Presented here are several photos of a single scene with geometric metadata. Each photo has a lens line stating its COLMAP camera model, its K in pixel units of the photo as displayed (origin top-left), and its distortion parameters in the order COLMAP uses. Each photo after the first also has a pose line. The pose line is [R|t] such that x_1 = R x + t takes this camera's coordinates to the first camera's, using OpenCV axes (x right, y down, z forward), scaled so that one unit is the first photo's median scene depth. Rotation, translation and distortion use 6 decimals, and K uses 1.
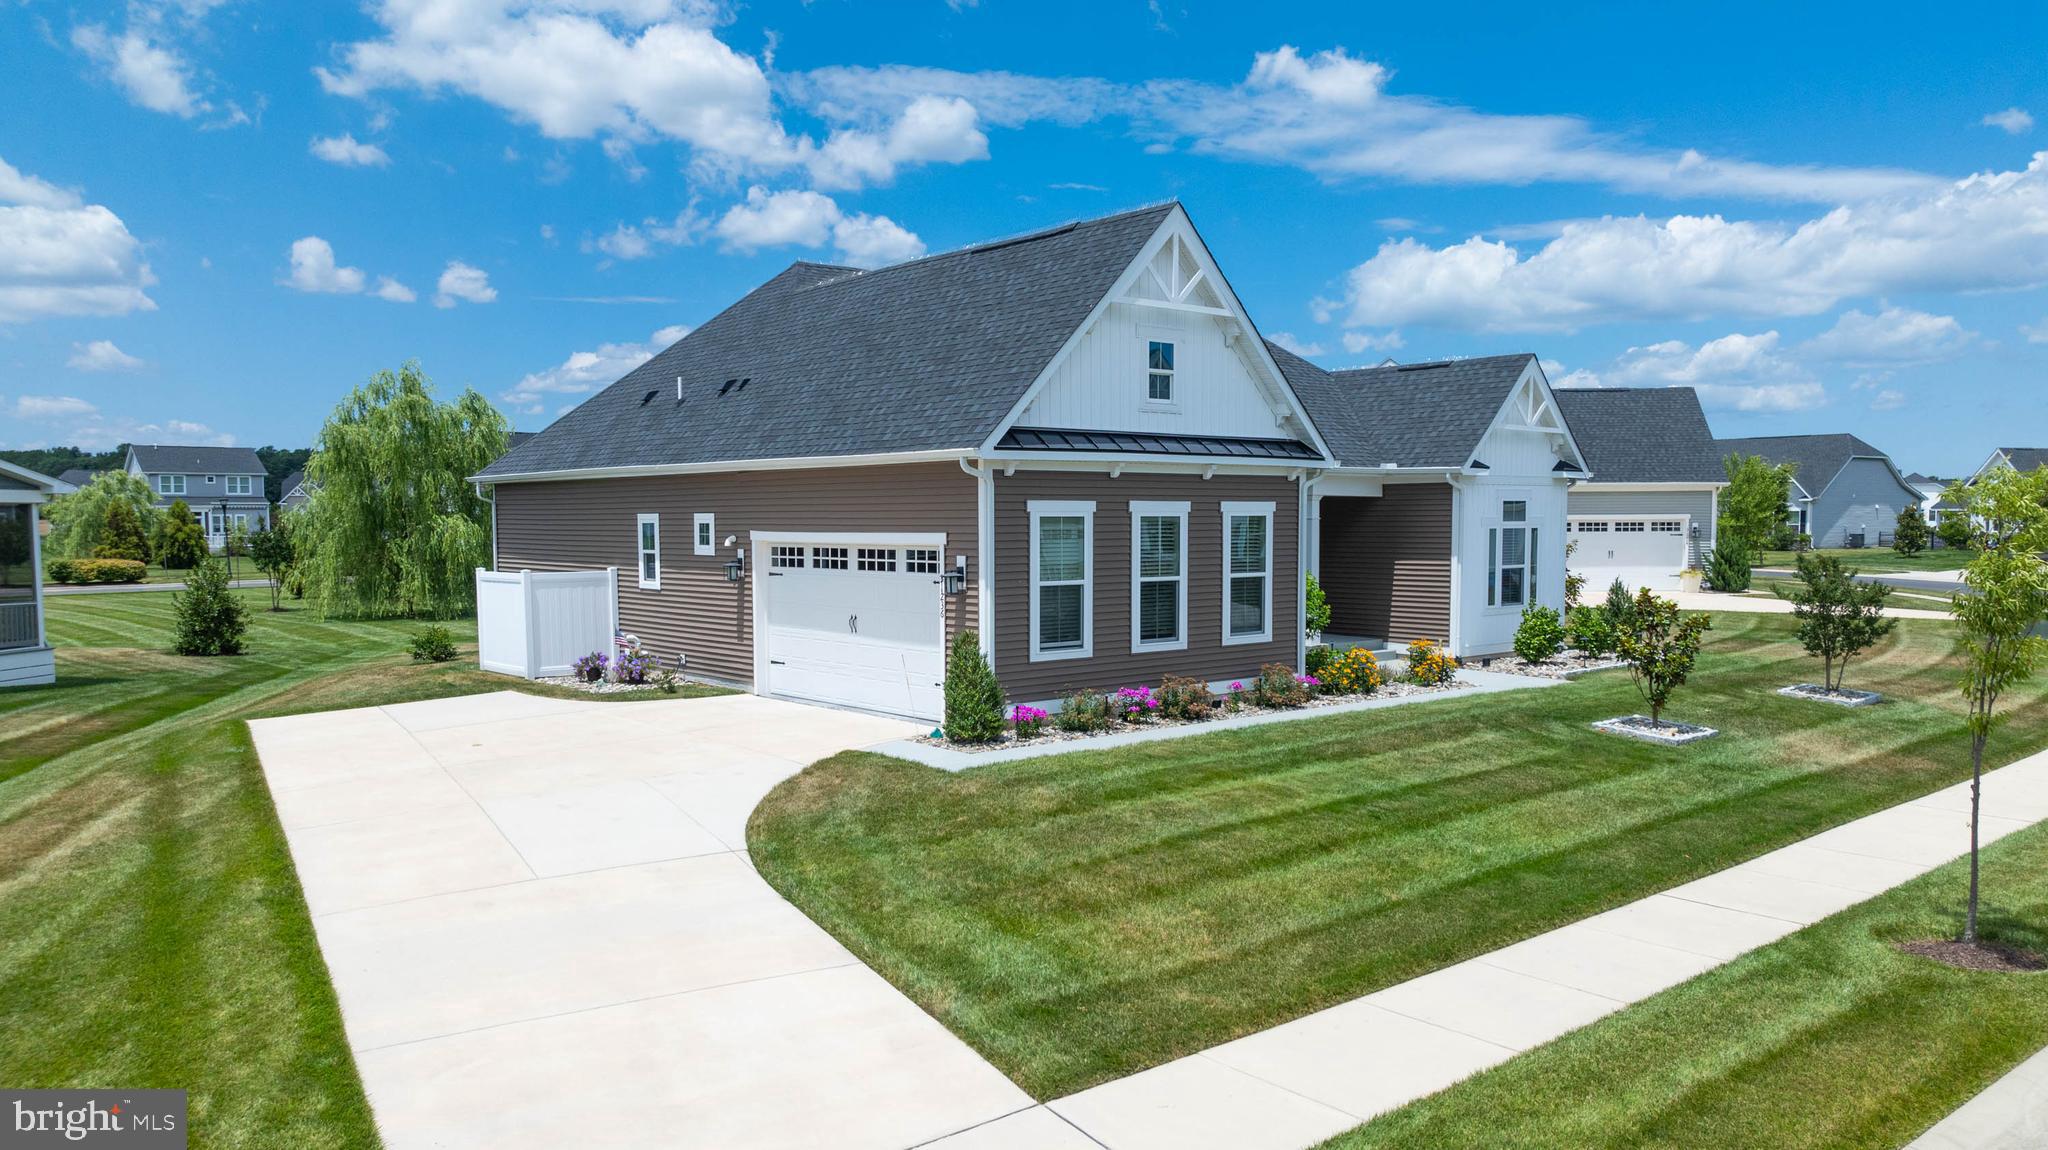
lens RADIAL K [[1487.6, 0, 1078.9], [0, 1487.6, 682.4], [0, 0, 1]] dist [0.014052, 0.001627]
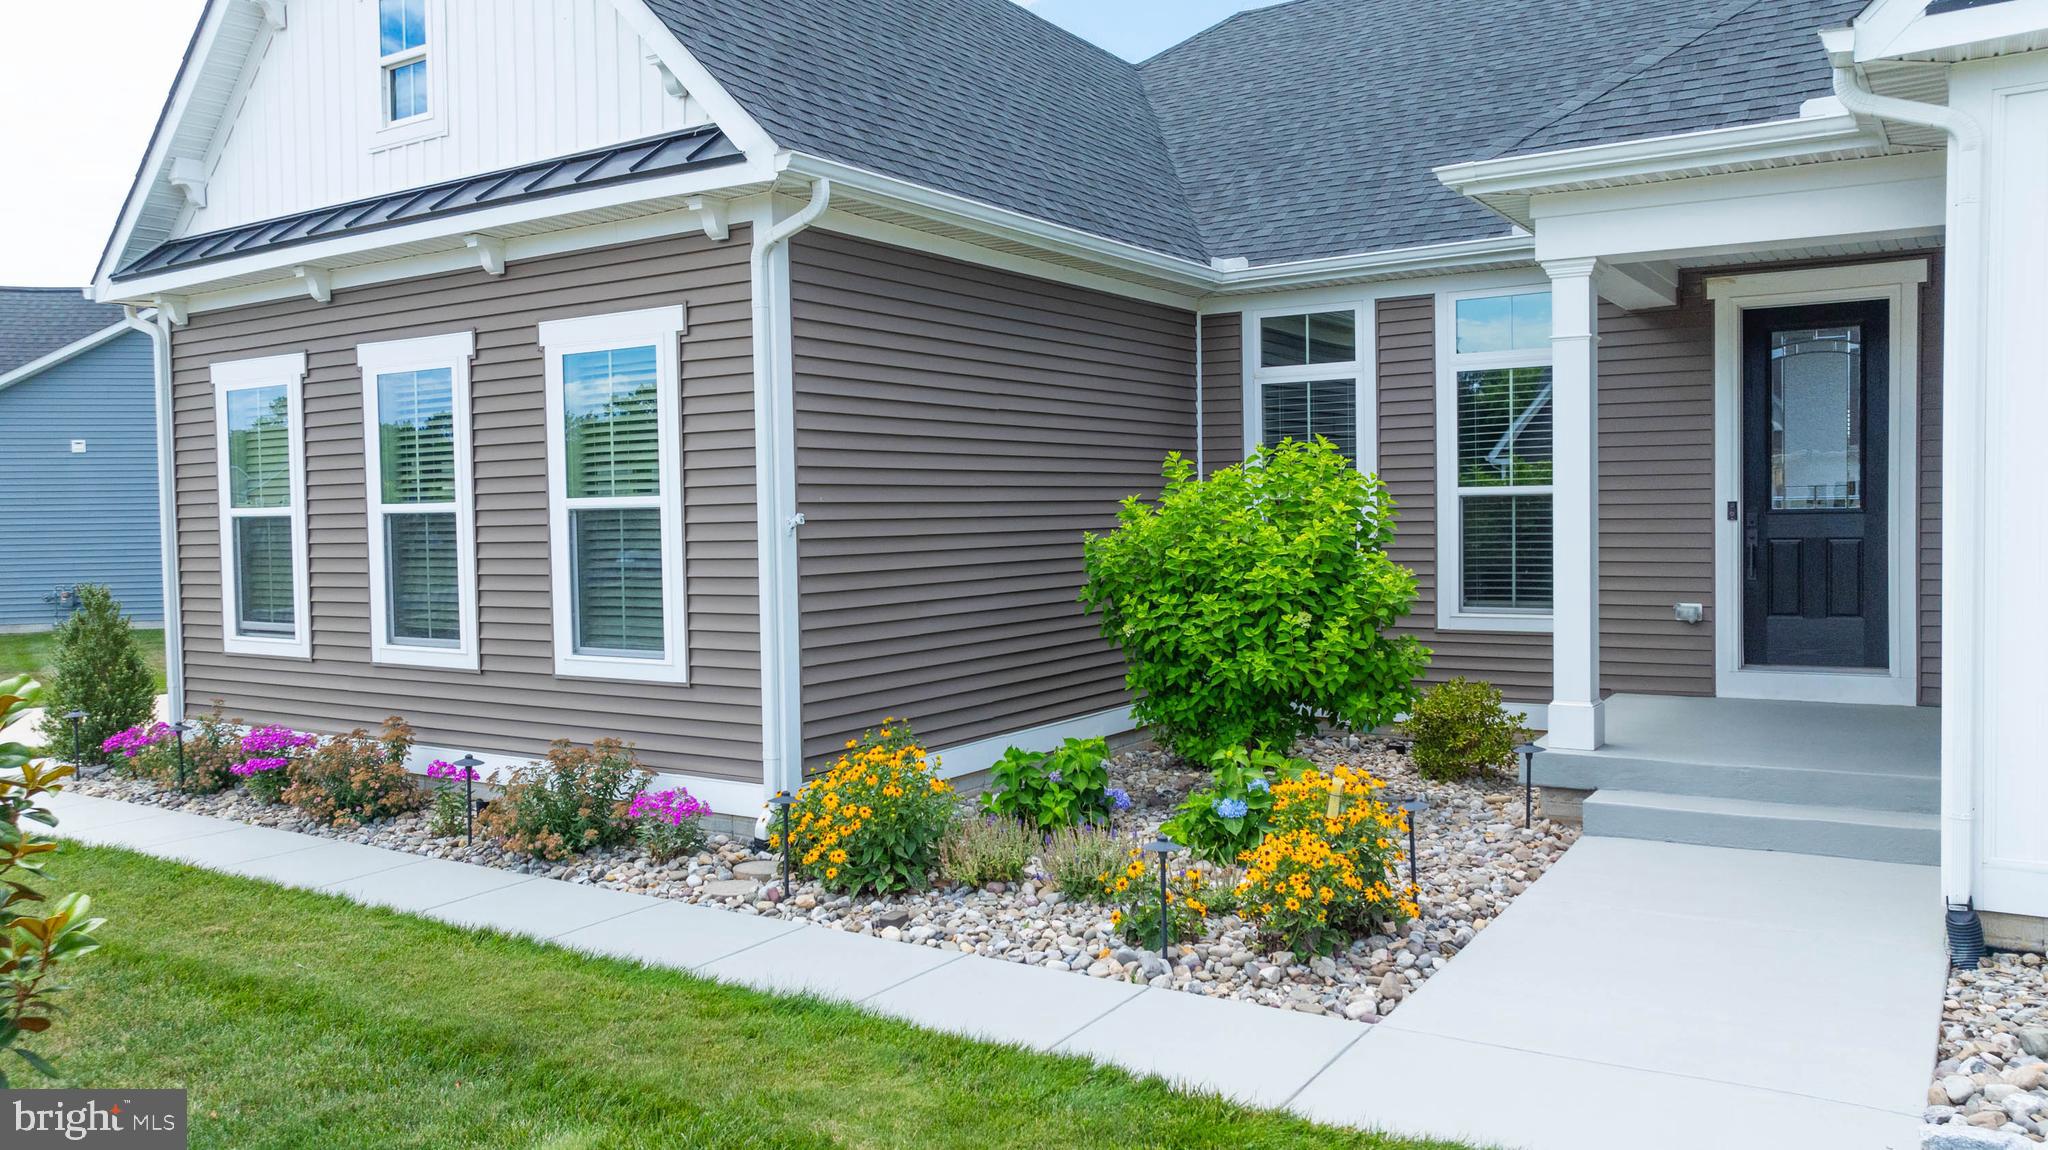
lens RADIAL K [[1558.2, 0, 1015.4], [0, 1558.2, 596.0], [0, 0, 1]] dist [-0.035633, -0.000767]
pose [[0.266288, 0.049470, -0.962623, 0.520375], [-0.094254, 0.995232, 0.025072, -0.066541], [0.959274, 0.084055, 0.269681, 0.974761]]
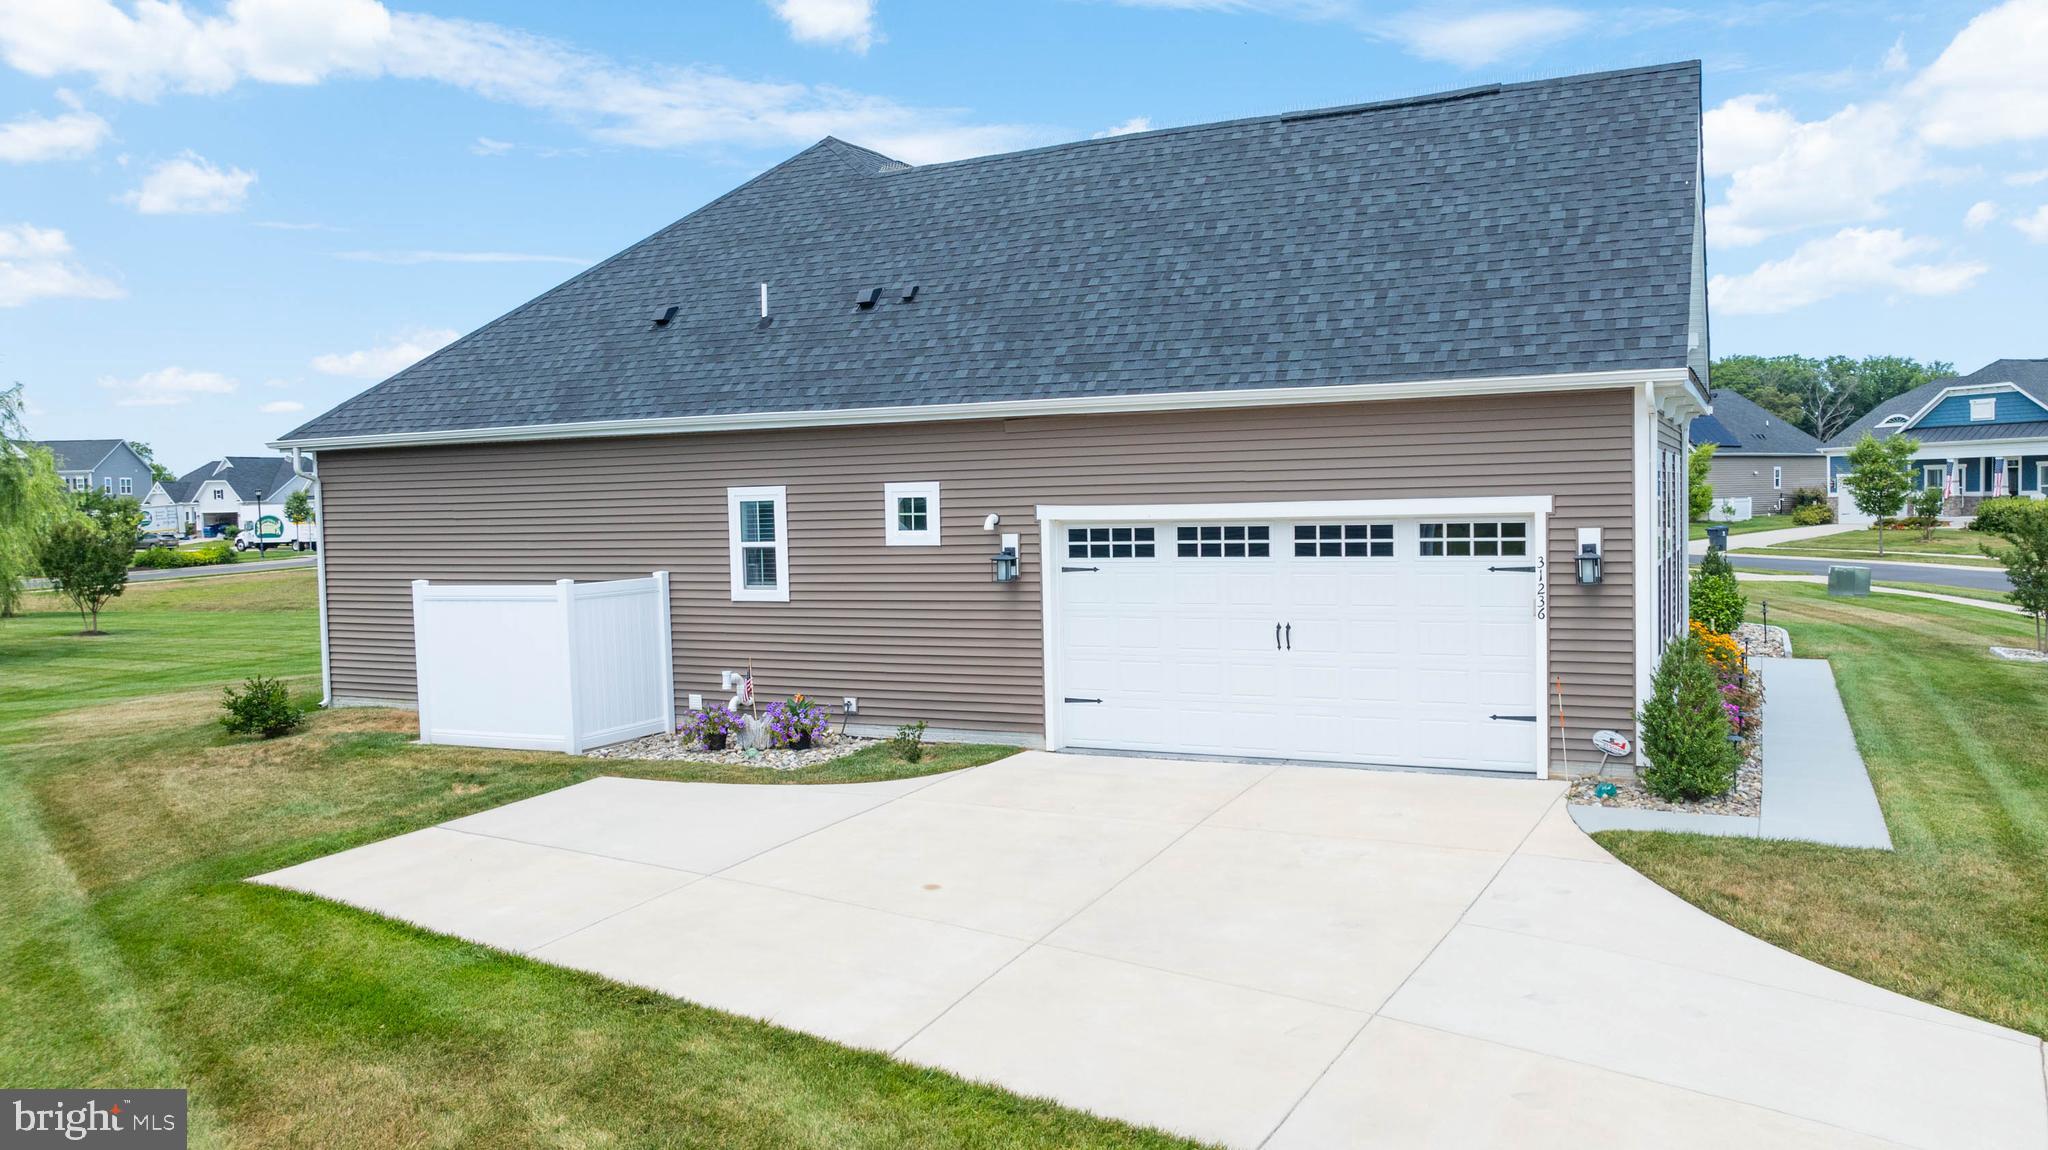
lens RADIAL K [[1511.1, 0, 1083.6], [0, 1511.1, 609.9], [0, 0, 1]] dist [-0.037067, -0.001325]
pose [[0.924448, -0.054553, 0.377385, -0.463163], [0.066518, 0.997609, -0.018734, -0.041711], [-0.375461, 0.042421, 0.925867, 0.373387]]
